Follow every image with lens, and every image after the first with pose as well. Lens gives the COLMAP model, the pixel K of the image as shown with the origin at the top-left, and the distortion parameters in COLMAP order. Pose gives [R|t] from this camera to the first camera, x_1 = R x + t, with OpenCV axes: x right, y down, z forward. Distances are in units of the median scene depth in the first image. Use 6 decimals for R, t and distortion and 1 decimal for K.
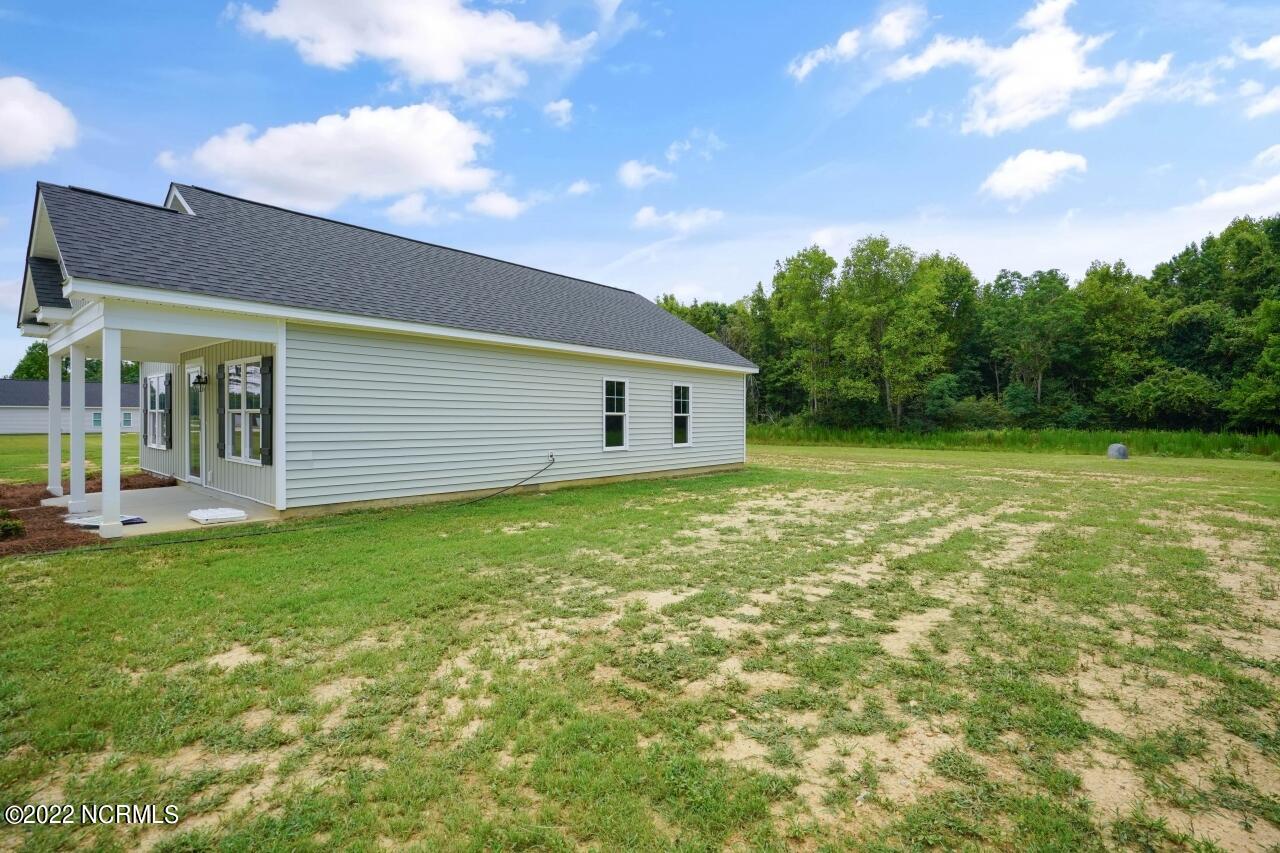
lens RADIAL K [[598.0, 0, 645.1], [0, 598.0, 424.3], [0, 0, 1]] dist [-0.033590, 0.010477]
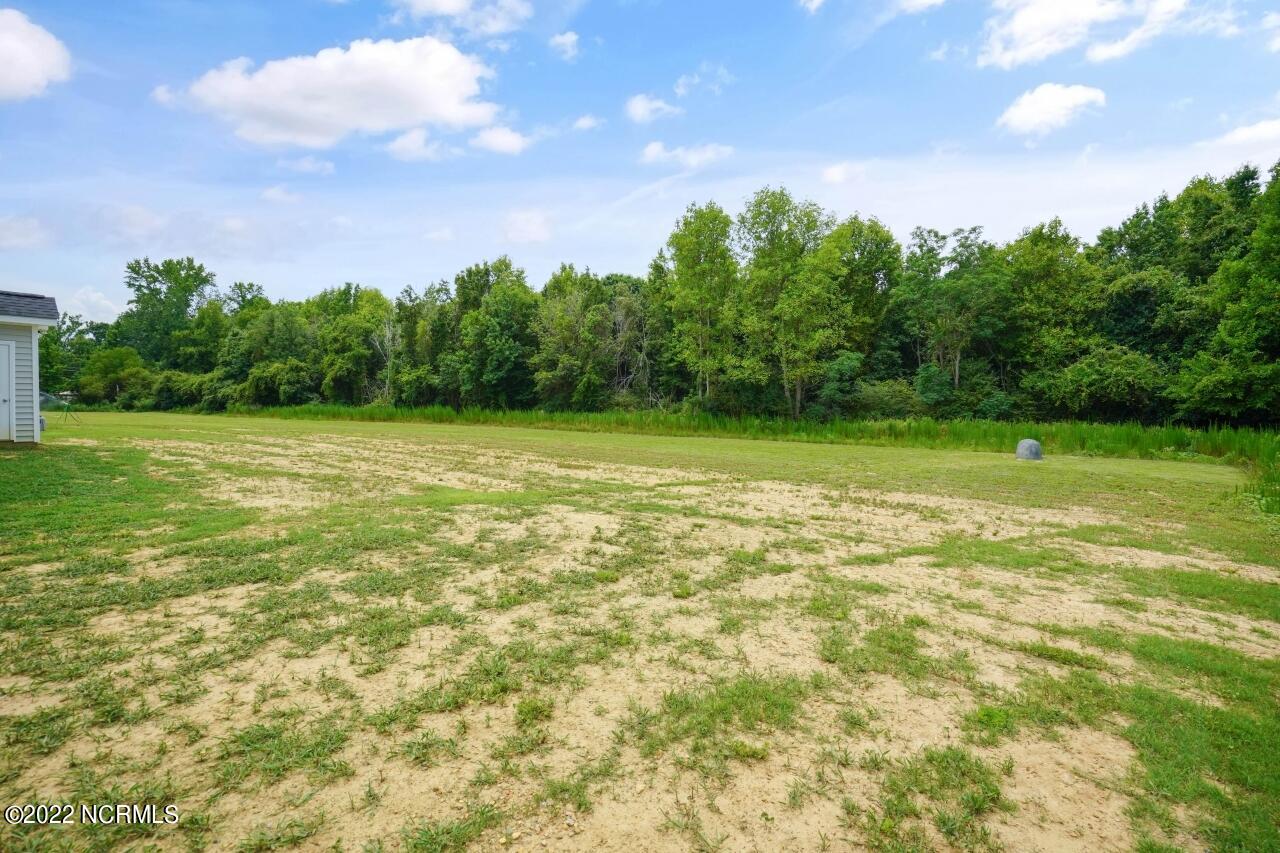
lens RADIAL K [[598.0, 0, 634.1], [0, 598.0, 424.8], [0, 0, 1]] dist [-0.033590, 0.010477]
pose [[0.999557, 0.011807, 0.027304, 0.201158], [-0.012402, 0.999687, 0.021749, 0.003223], [-0.027039, -0.022078, 0.999391, 0.185228]]
